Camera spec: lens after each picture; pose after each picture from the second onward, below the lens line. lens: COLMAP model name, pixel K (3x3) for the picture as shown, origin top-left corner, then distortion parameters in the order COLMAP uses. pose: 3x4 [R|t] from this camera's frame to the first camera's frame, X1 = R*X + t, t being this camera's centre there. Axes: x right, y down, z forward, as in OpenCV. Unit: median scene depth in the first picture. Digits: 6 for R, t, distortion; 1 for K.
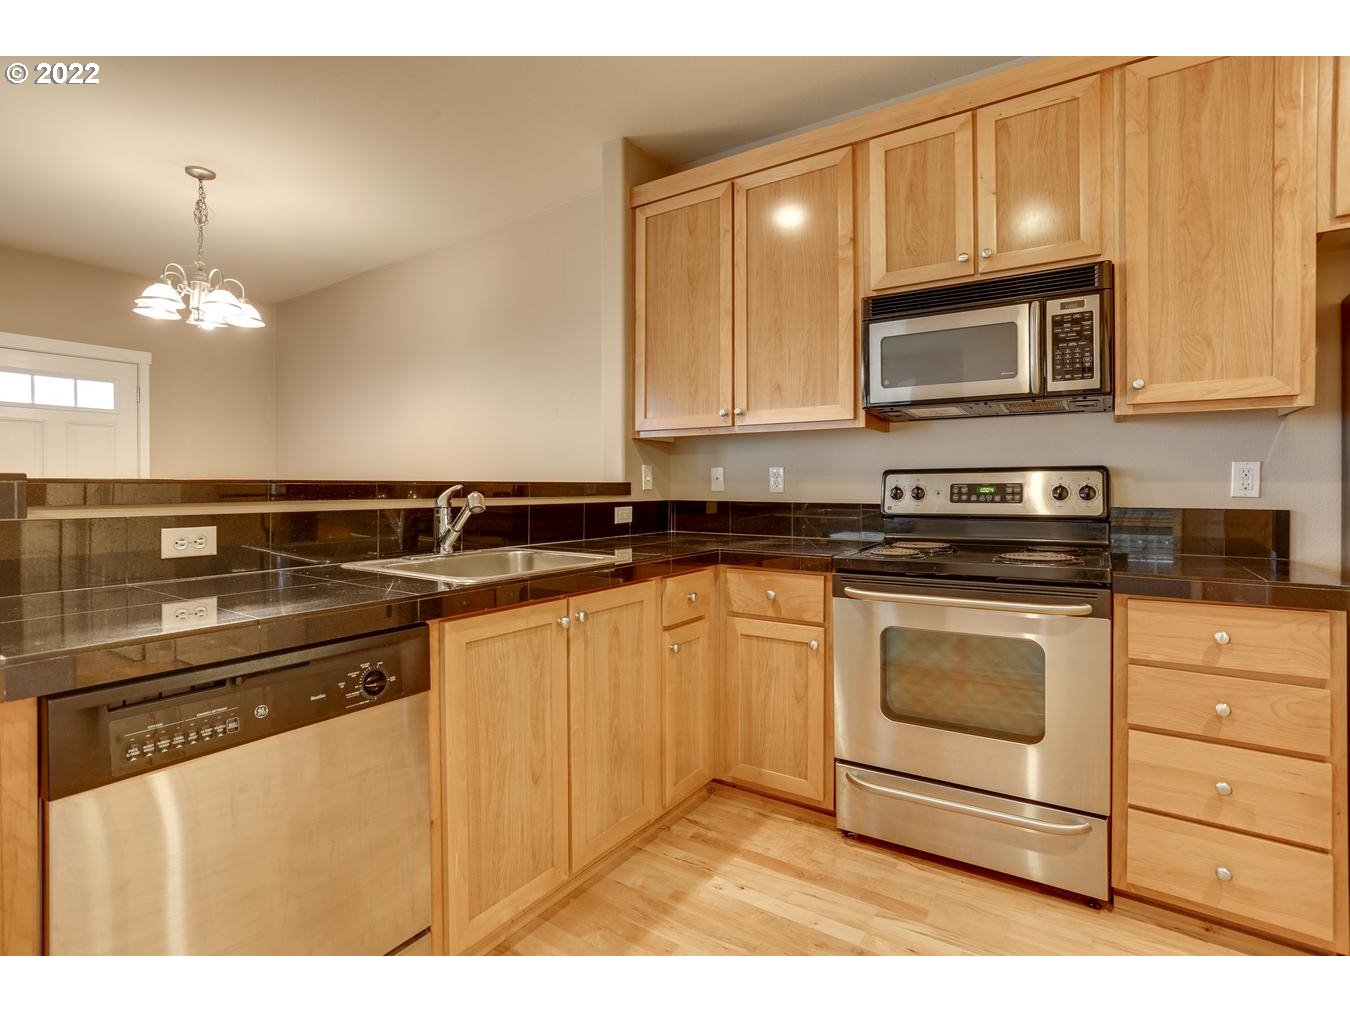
lens RADIAL K [[667.4, 0, 667.4], [0, 667.4, 492.2], [0, 0, 1]] dist [-0.058638, 0.031137]
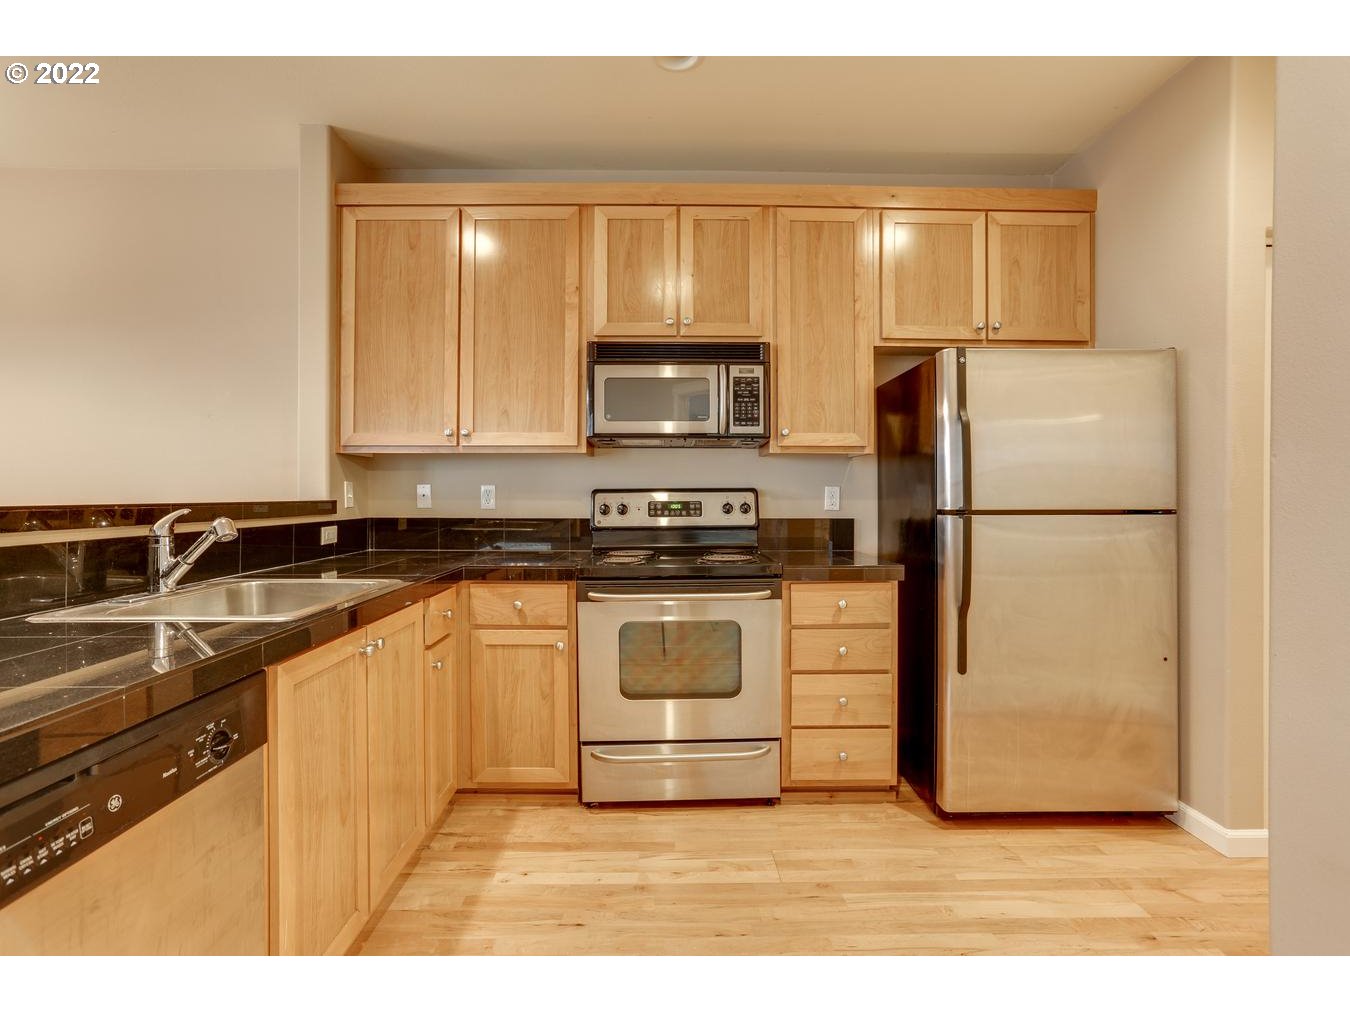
lens RADIAL K [[656.1, 0, 672.5], [0, 656.1, 501.4], [0, 0, 1]] dist [-0.052937, 0.026094]
pose [[0.816026, -0.005191, 0.577992, -0.271271], [0.004915, 0.999986, 0.002042, -0.017442], [-0.577995, 0.001175, 0.816040, -0.019060]]
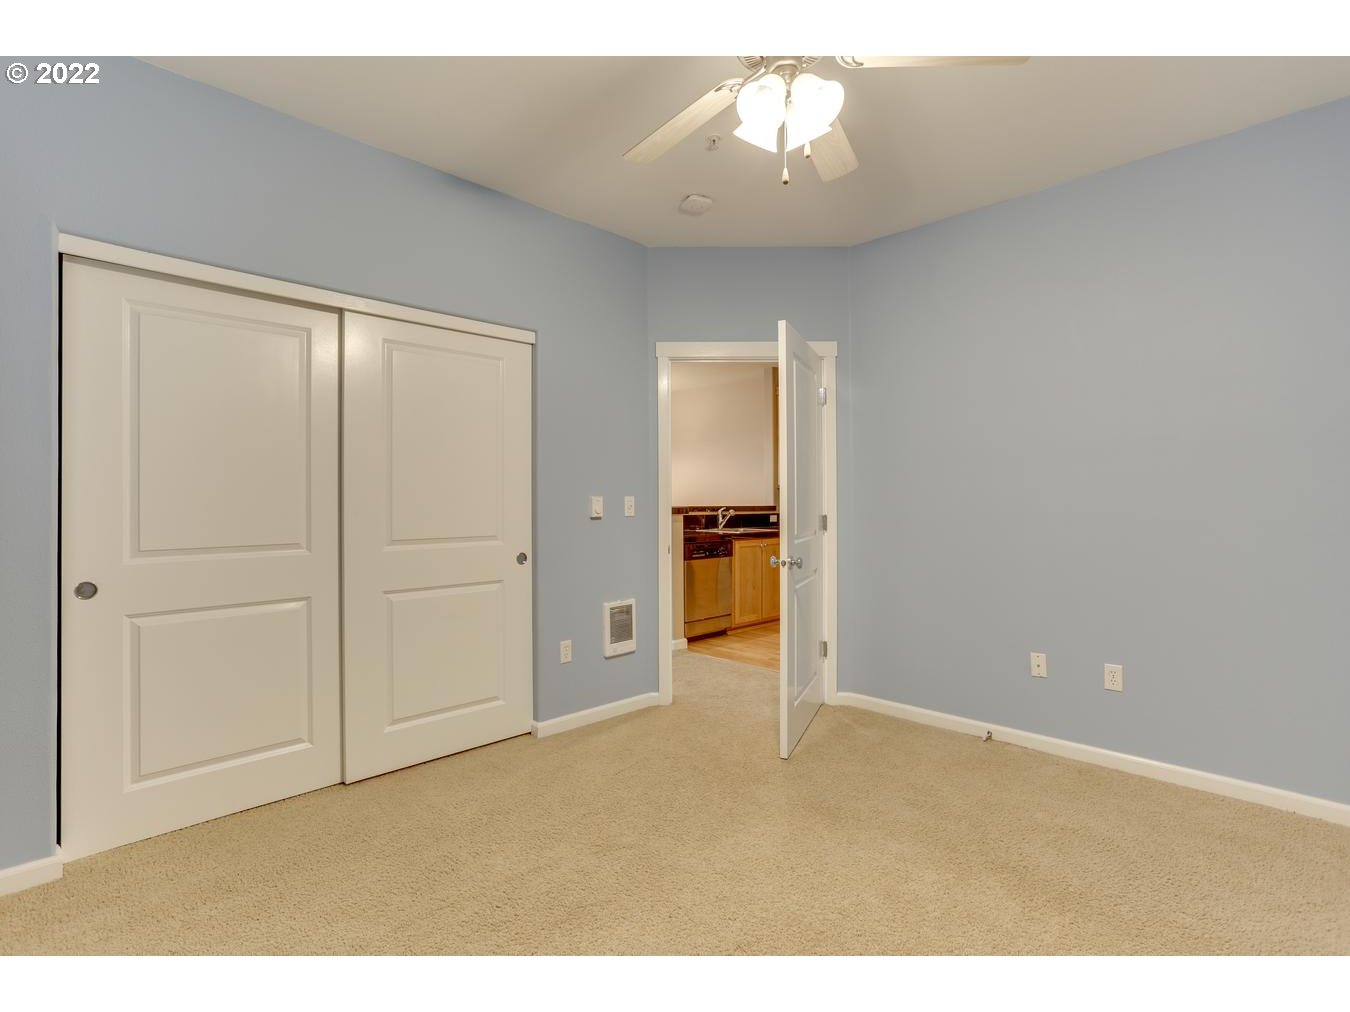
lens RADIAL K [[656.1, 0, 672.5], [0, 656.1, 501.4], [0, 0, 1]] dist [-0.052937, 0.026094]
pose [[0.983003, -0.000833, -0.183587, 0.021580], [-0.001041, 0.999948, -0.010109, -0.007653], [0.183586, 0.010128, 0.982952, -2.115872]]
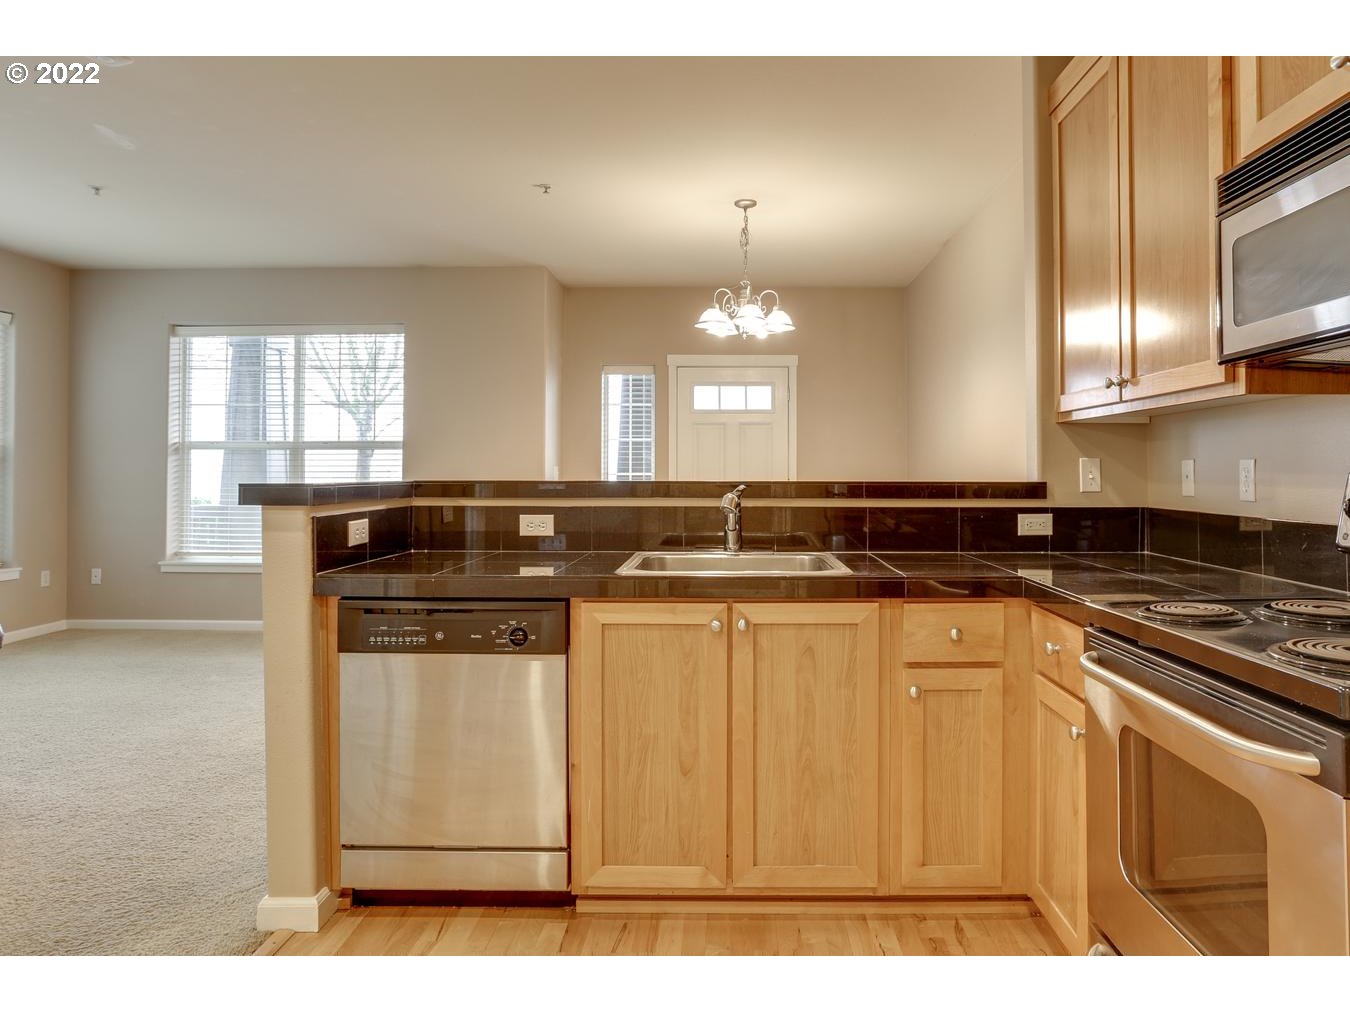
lens RADIAL K [[850.2, 0, 720.5], [0, 850.2, 464.9], [0, 0, 1]] dist [-0.039909, 0.000538]
pose [[0.548133, -0.004244, -0.836381, 0.744815], [-0.008969, 0.999900, -0.010951, -0.027280], [0.836343, 0.013504, 0.548040, 0.240831]]
